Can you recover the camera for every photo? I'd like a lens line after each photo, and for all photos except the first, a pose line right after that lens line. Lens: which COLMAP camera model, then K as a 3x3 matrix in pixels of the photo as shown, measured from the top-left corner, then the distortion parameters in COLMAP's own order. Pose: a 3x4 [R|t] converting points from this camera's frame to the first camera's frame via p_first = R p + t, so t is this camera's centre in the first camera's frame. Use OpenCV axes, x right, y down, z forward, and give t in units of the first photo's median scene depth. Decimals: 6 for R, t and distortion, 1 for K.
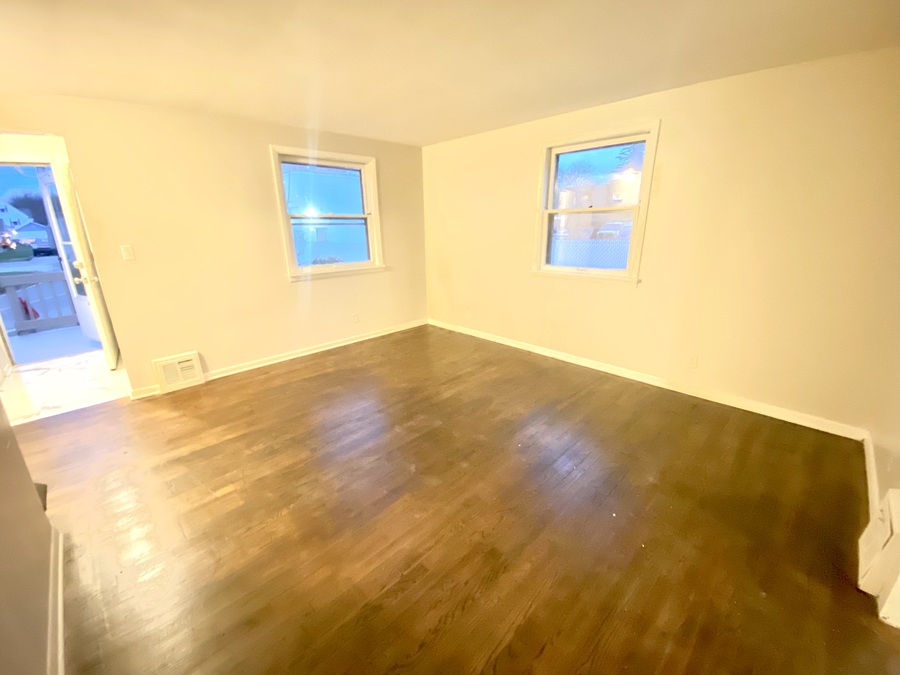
lens RADIAL K [[363.5, 0, 451.6], [0, 363.5, 335.0], [0, 0, 1]] dist [0.029947, -0.026318]
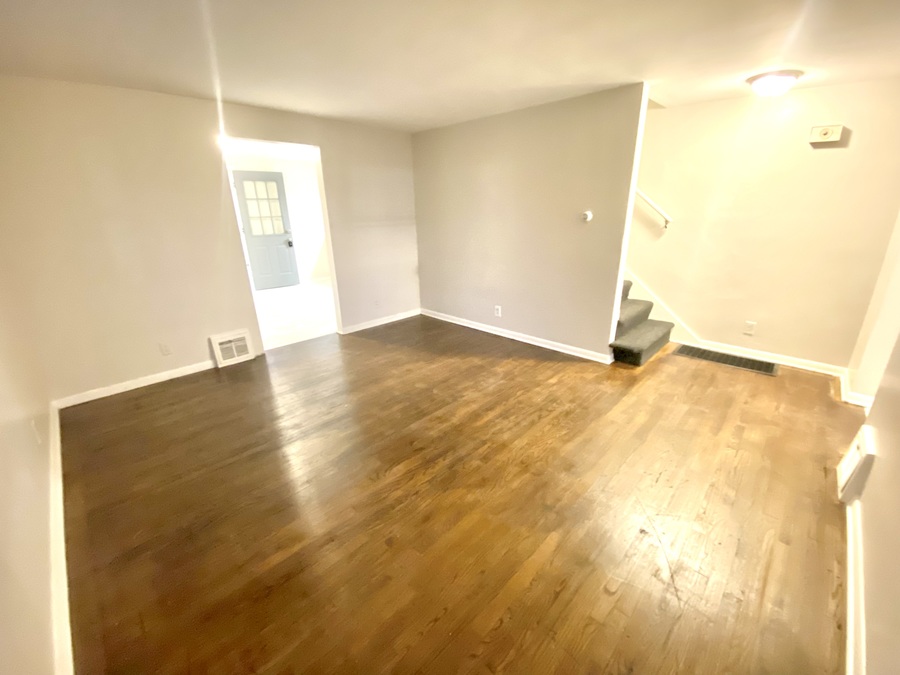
lens RADIAL K [[363.5, 0, 451.6], [0, 363.5, 335.0], [0, 0, 1]] dist [0.029947, -0.026318]
pose [[-0.999036, 0.041308, -0.014843, -0.132435], [0.024639, 0.807604, 0.589210, -0.511496], [0.036326, 0.588277, -0.807843, 1.669632]]
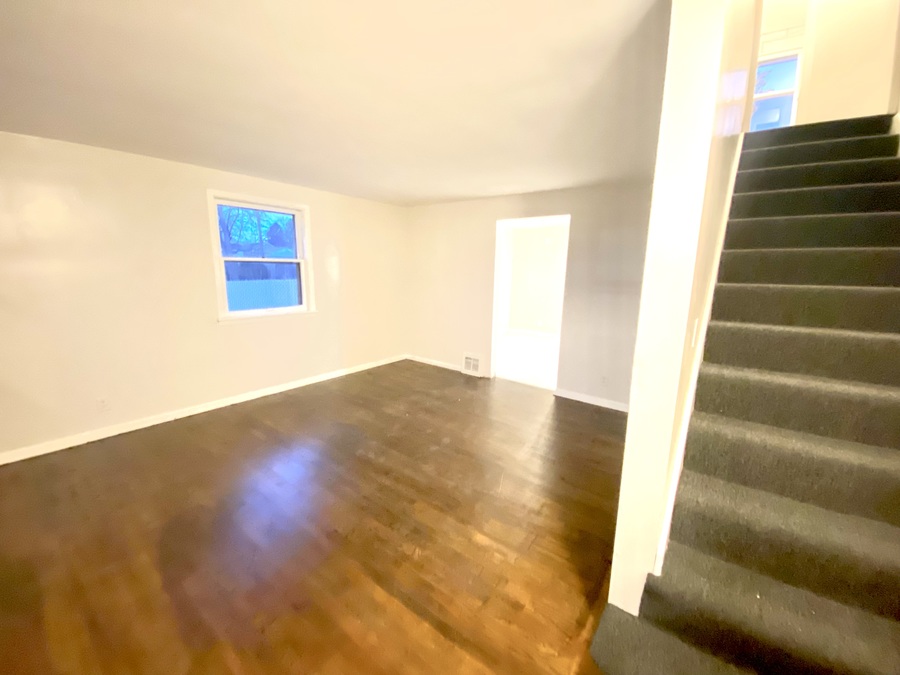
lens RADIAL K [[363.5, 0, 451.6], [0, 363.5, 335.0], [0, 0, 1]] dist [0.029947, -0.026318]
pose [[-0.133123, -0.162605, 0.977670, -1.152040], [0.274728, 0.941740, 0.194037, -0.232448], [-0.952262, 0.294424, -0.080695, 0.784986]]
